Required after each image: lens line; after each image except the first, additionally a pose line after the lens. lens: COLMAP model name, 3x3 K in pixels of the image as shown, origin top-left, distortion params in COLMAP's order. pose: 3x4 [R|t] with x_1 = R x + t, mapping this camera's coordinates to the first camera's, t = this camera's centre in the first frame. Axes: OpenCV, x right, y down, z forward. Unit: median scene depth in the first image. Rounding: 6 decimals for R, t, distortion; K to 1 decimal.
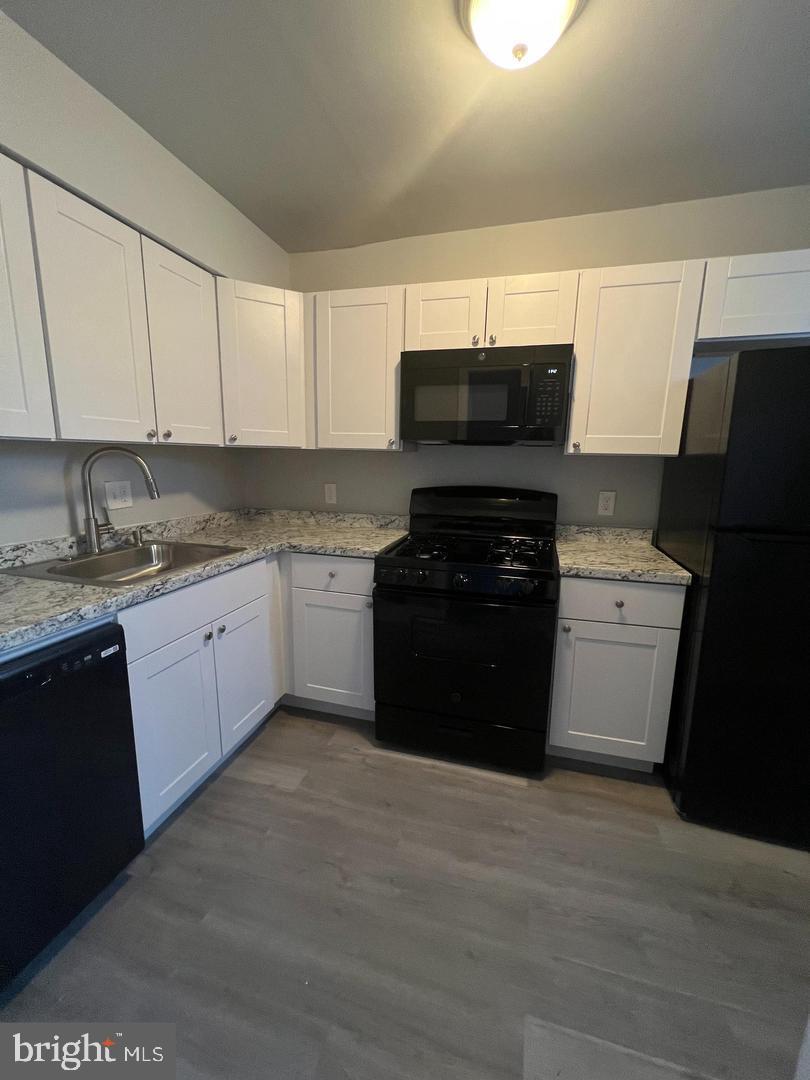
lens RADIAL K [[430.0, 0, 403.6], [0, 430.0, 541.2], [0, 0, 1]] dist [-0.000317, 0.000153]
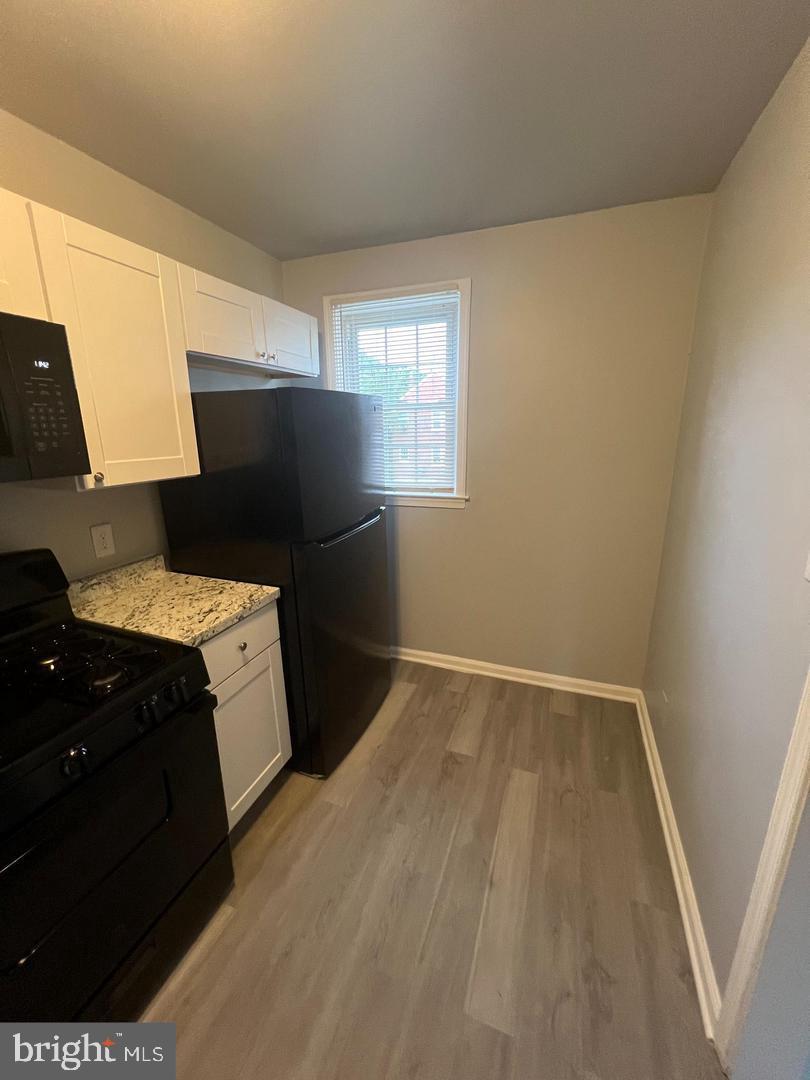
lens RADIAL K [[430.0, 0, 407.8], [0, 430.0, 541.1], [0, 0, 1]] dist [-0.000317, 0.000153]
pose [[0.071535, -0.273497, 0.959209, -0.264677], [0.199844, 0.946103, 0.254857, -0.209341], [-0.977213, 0.173461, 0.122337, 0.460338]]
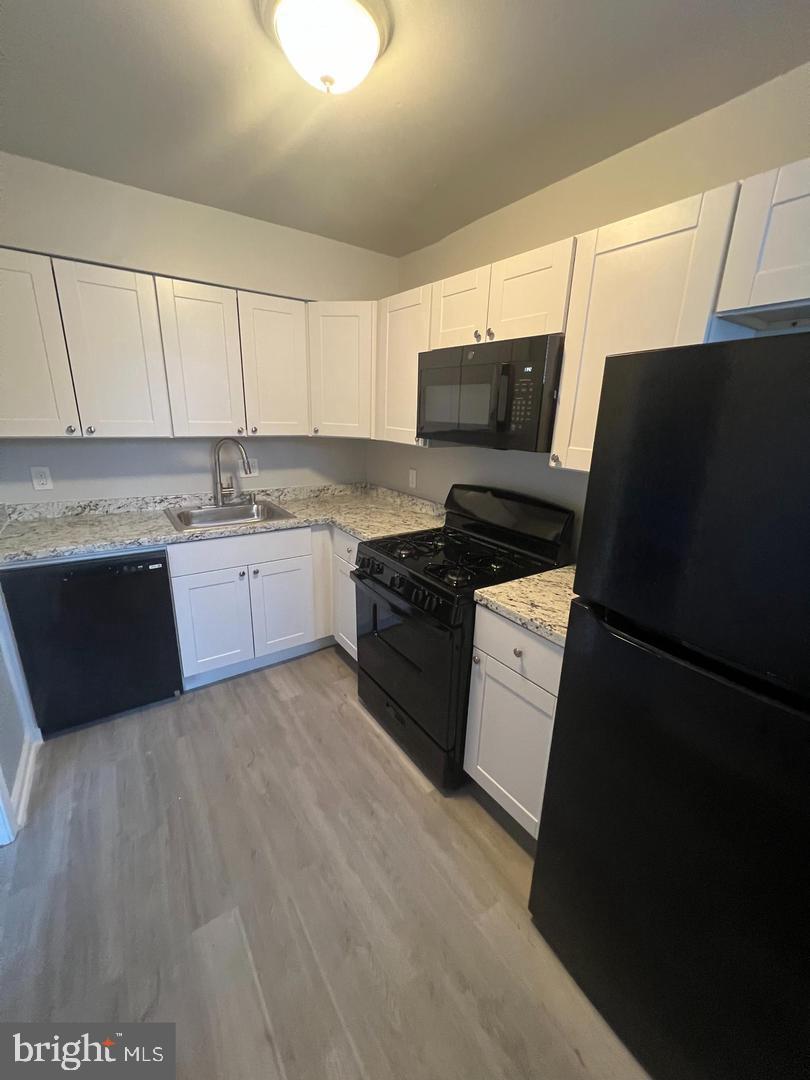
lens RADIAL K [[430.0, 0, 406.1], [0, 430.0, 540.0], [0, 0, 1]] dist [-0.000317, 0.000153]
pose [[0.774502, 0.191219, -0.602978, 0.731802], [-0.140411, 0.981405, 0.130875, -0.140856], [0.616791, -0.016698, 0.786950, 0.175550]]
